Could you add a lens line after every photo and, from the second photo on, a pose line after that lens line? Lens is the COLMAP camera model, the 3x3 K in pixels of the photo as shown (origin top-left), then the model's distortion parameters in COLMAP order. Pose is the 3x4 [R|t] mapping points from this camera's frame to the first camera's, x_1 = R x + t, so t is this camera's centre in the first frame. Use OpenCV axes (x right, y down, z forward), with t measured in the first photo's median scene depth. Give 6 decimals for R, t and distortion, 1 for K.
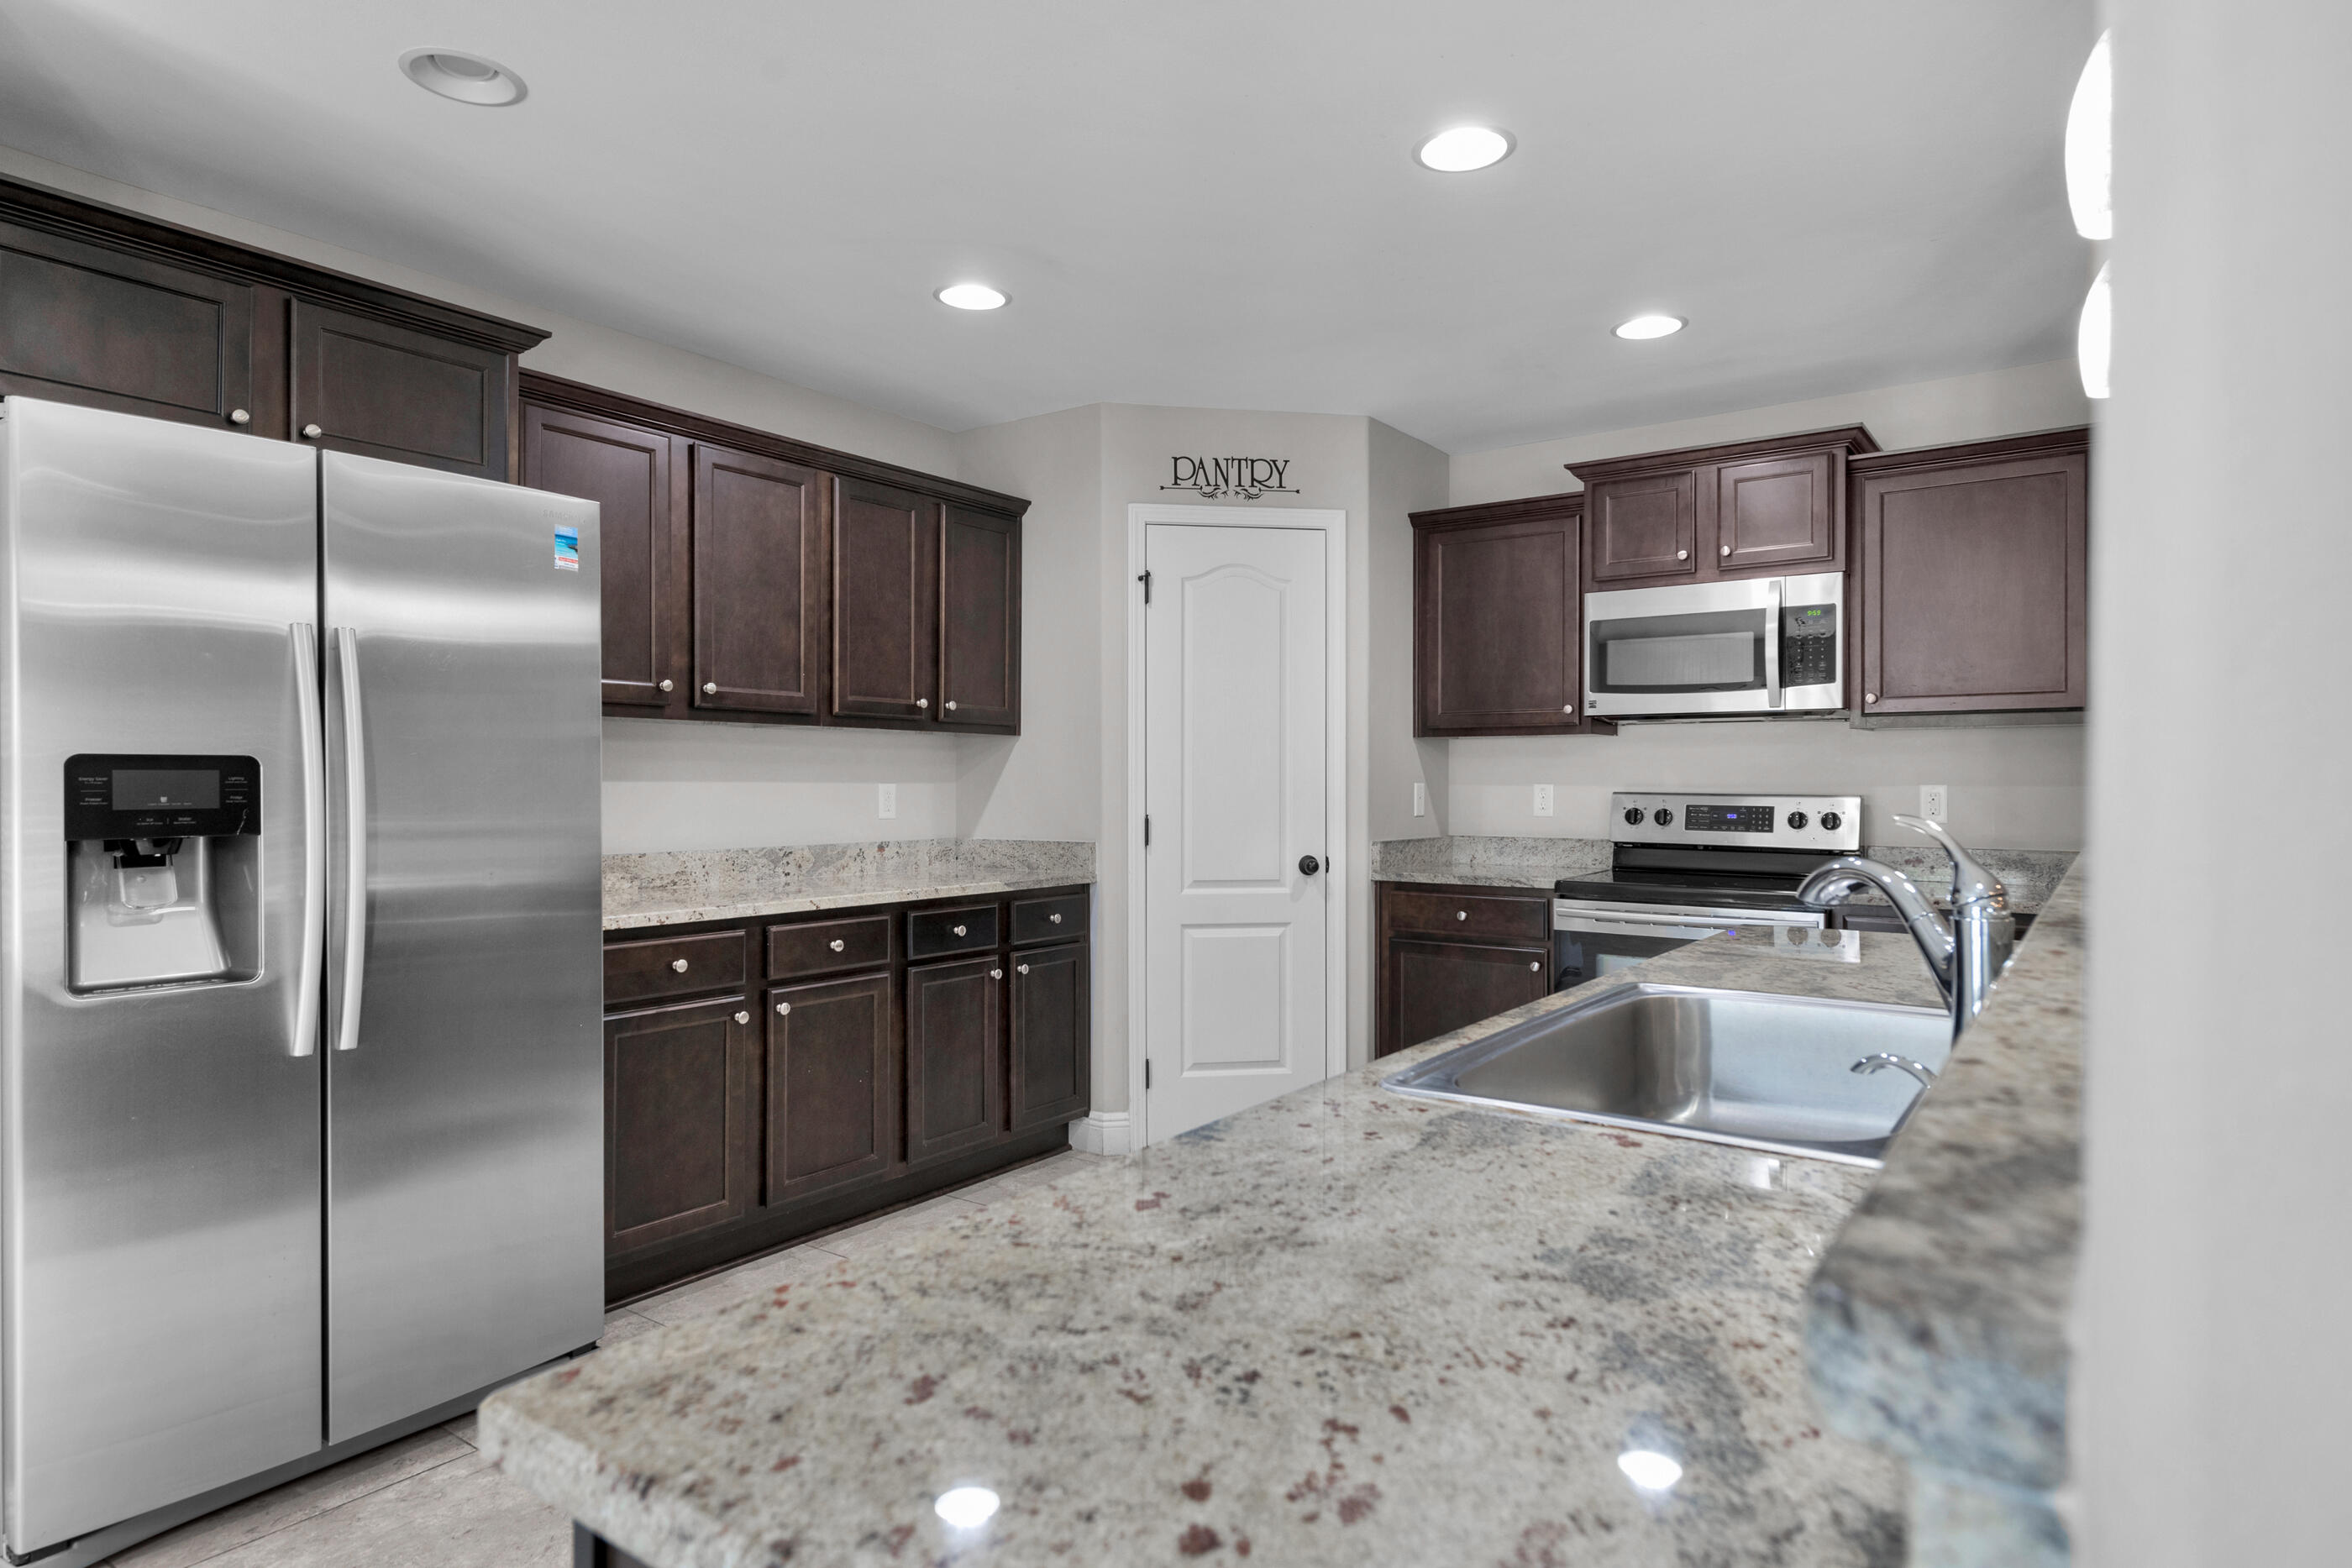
lens RADIAL K [[1292.9, 0, 1176.0], [0, 1292.9, 784.0], [0, 0, 1]] dist [0.006833, 0.000821]
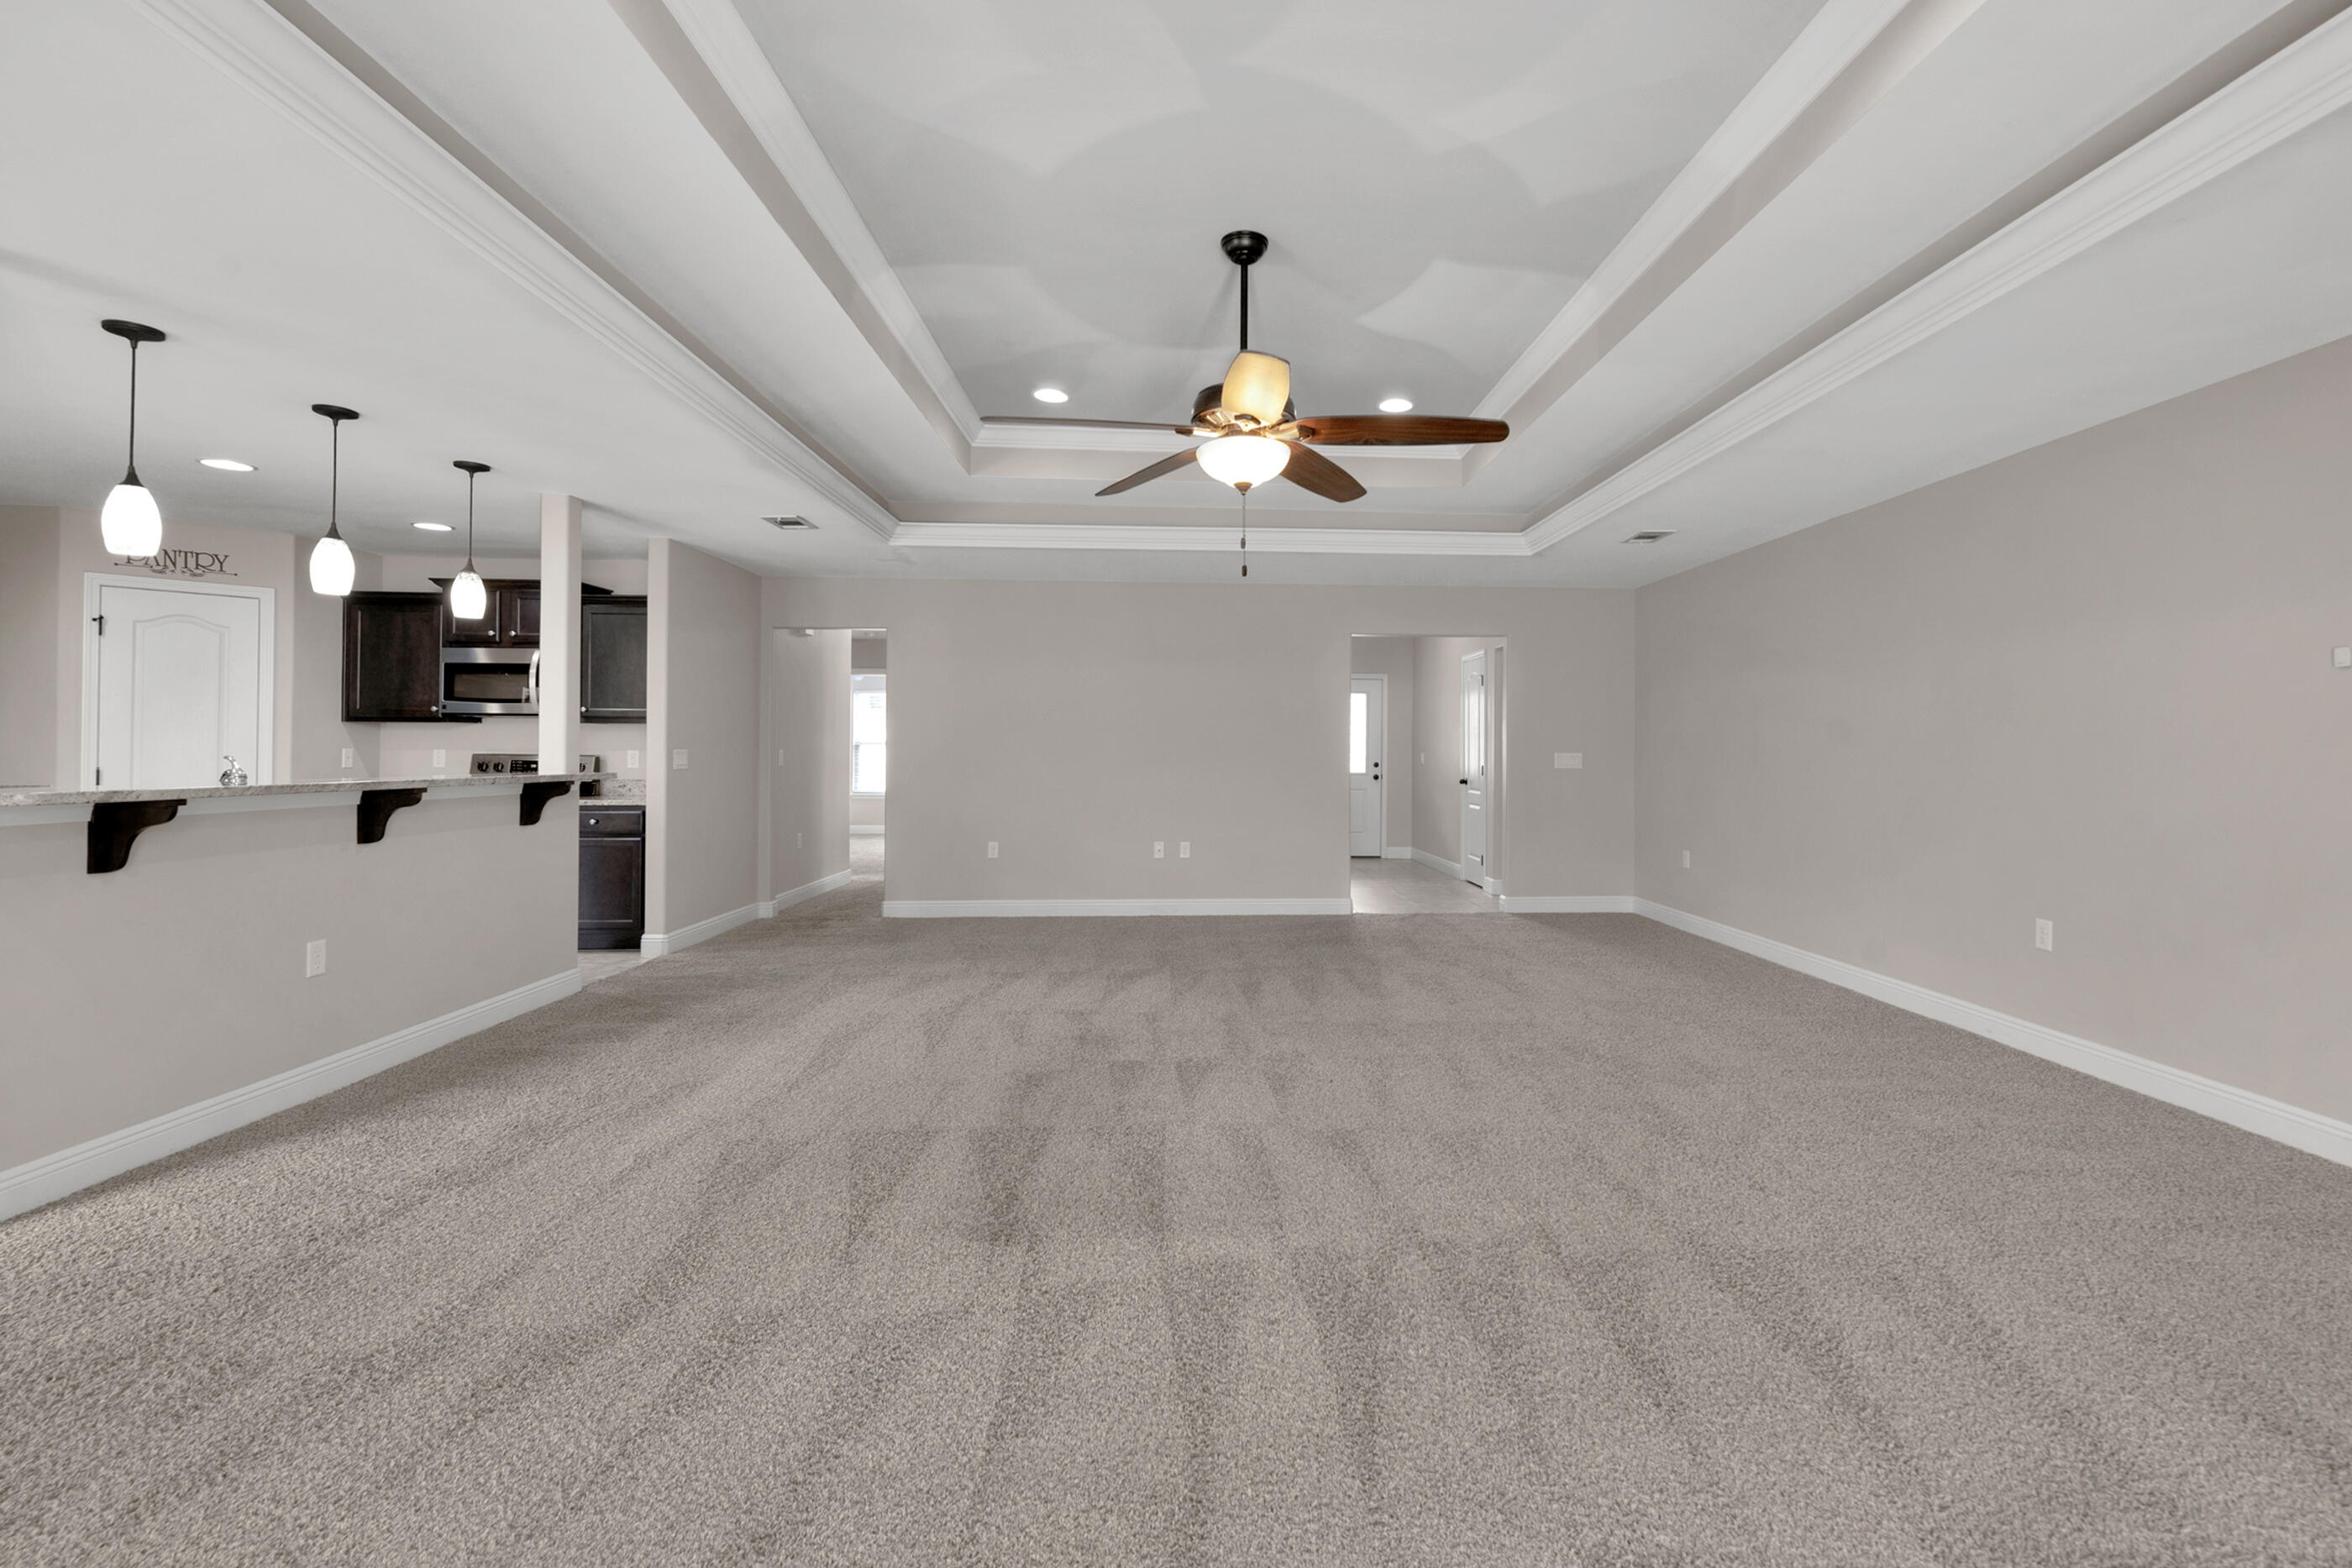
lens RADIAL K [[1017.5, 0, 1244.9], [0, 1017.5, 739.5], [0, 0, 1]] dist [0.000540, -0.004687]
pose [[0.779231, 0.010082, 0.626656, 0.308235], [-0.002675, 0.999915, -0.012761, 0.001995], [-0.626731, 0.008267, 0.779192, -0.891728]]
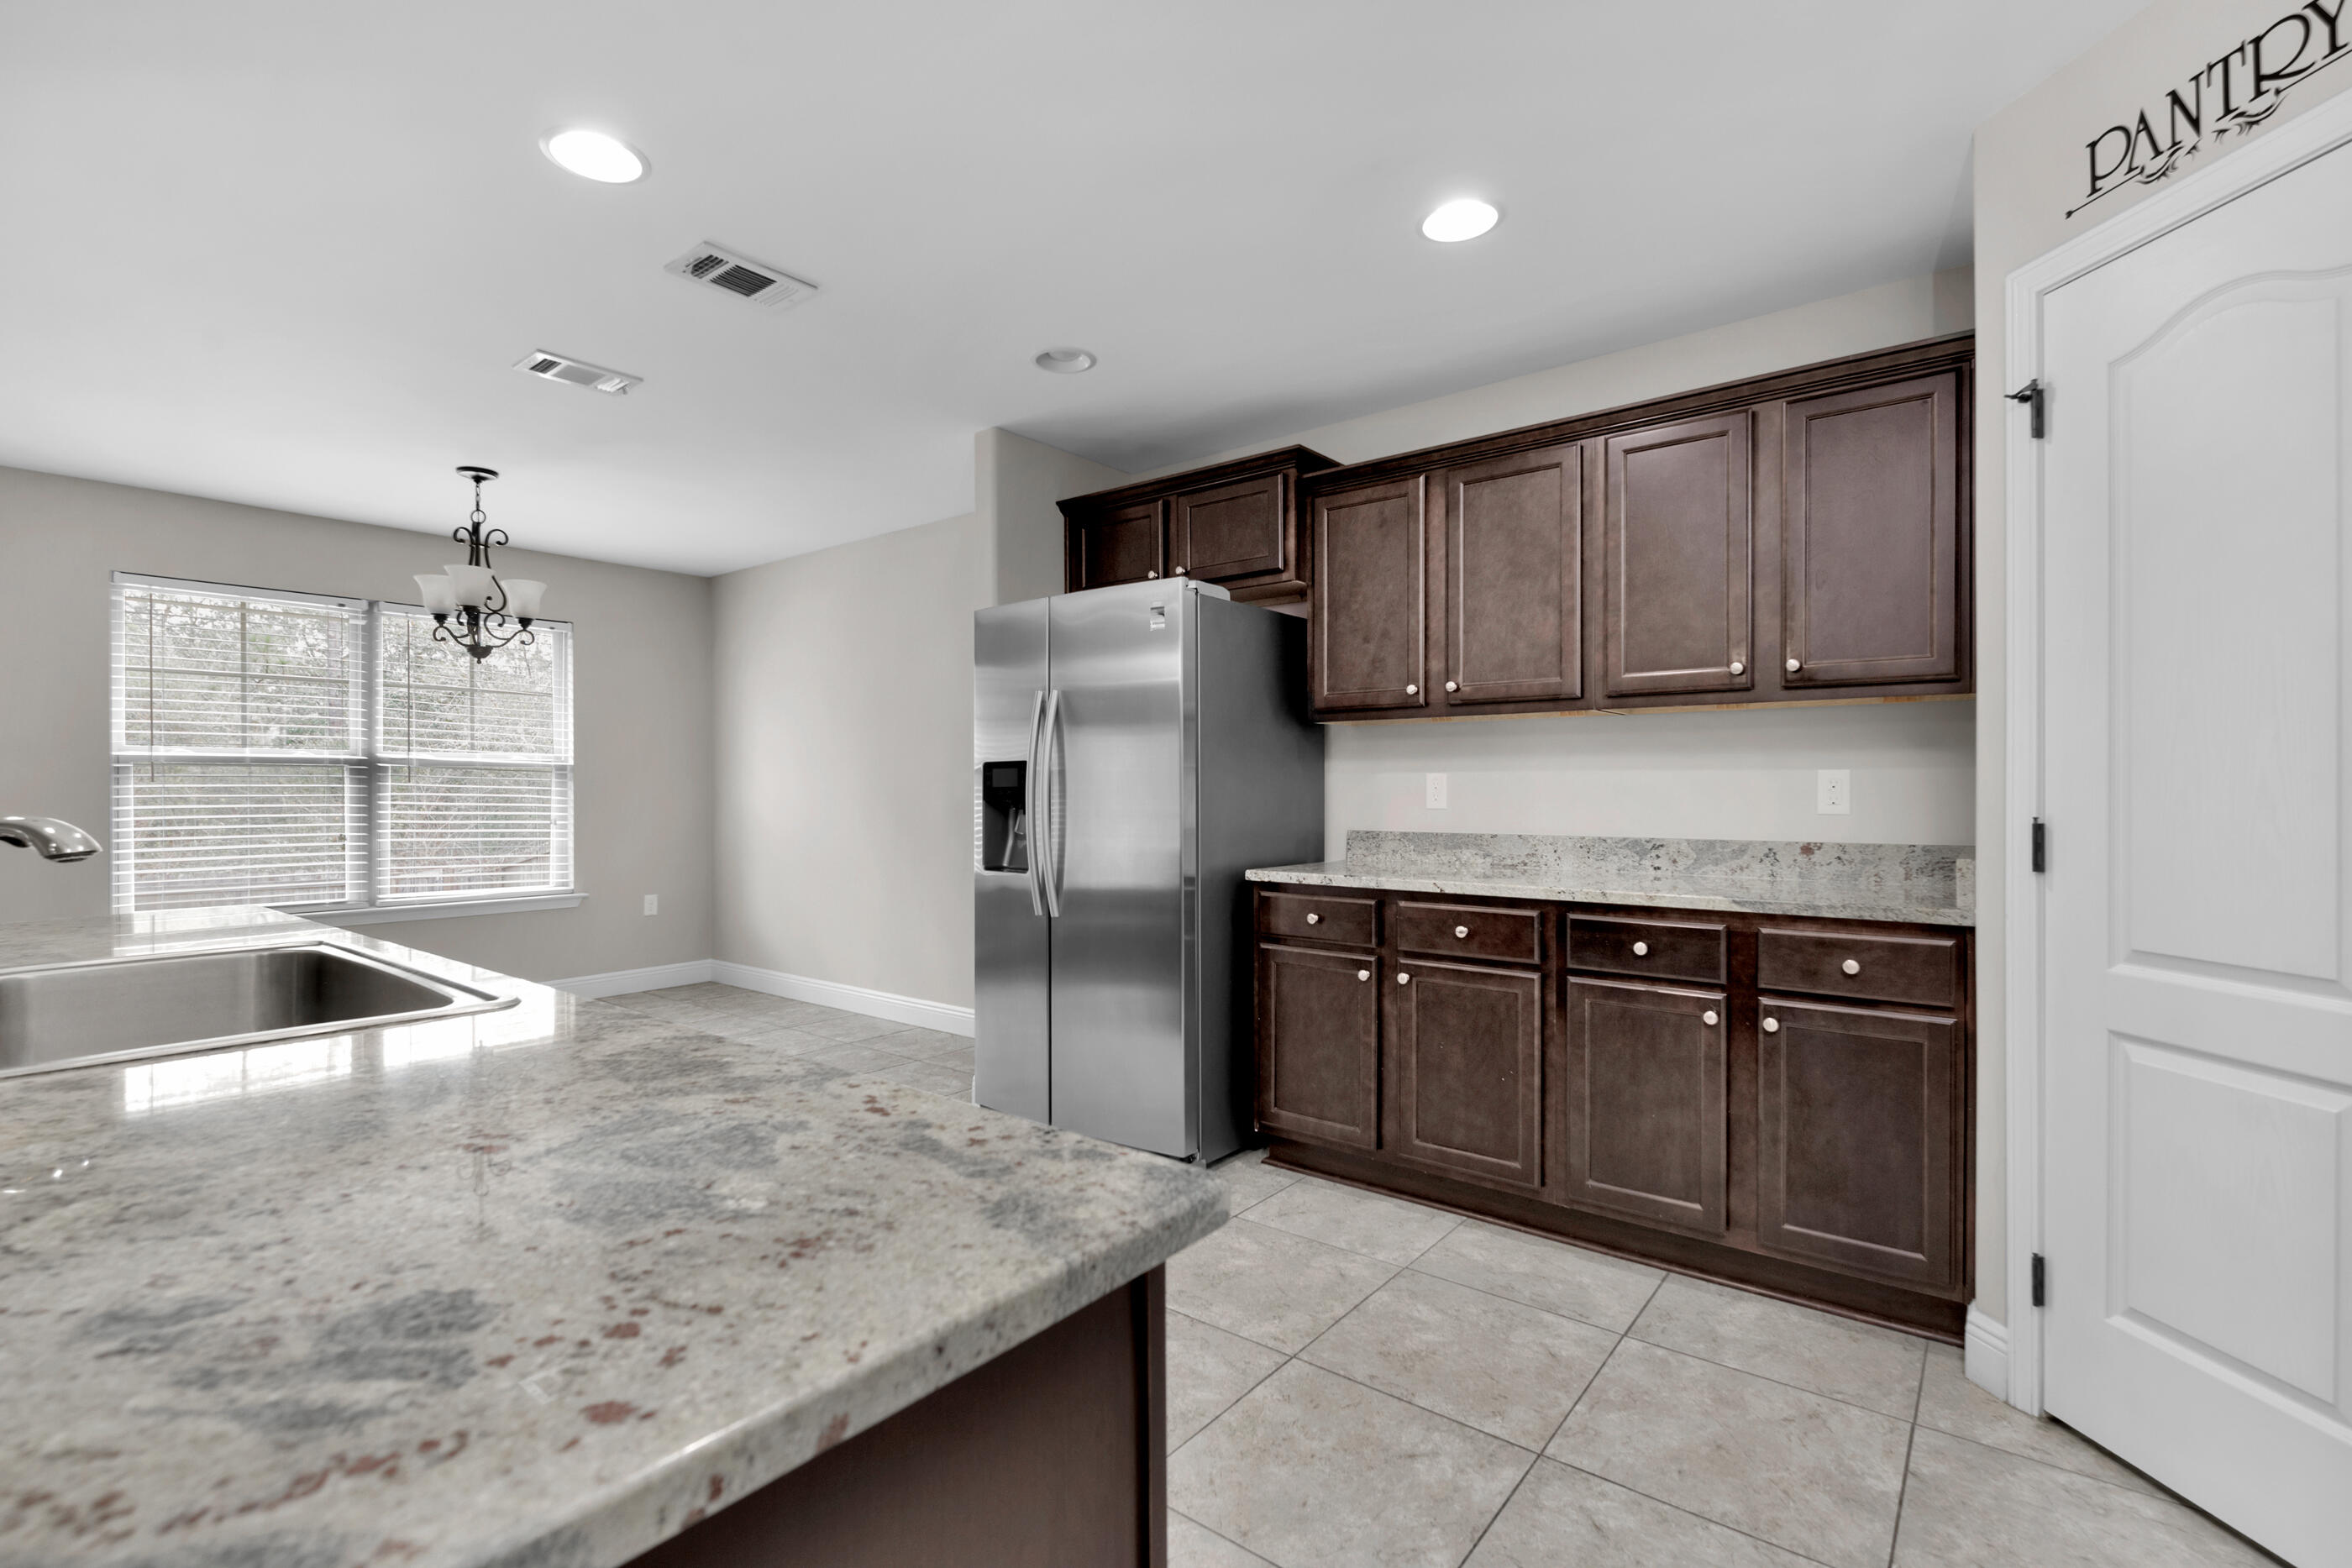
lens RADIAL K [[1086.0, 0, 1211.5], [0, 1086.0, 793.3], [0, 0, 1]] dist [0.015094, -0.000627]
pose [[-0.038991, 0.004755, -0.999228, 0.479558], [0.001195, 0.999988, 0.004712, 0.010733], [0.999239, -0.001010, -0.038997, 0.679781]]
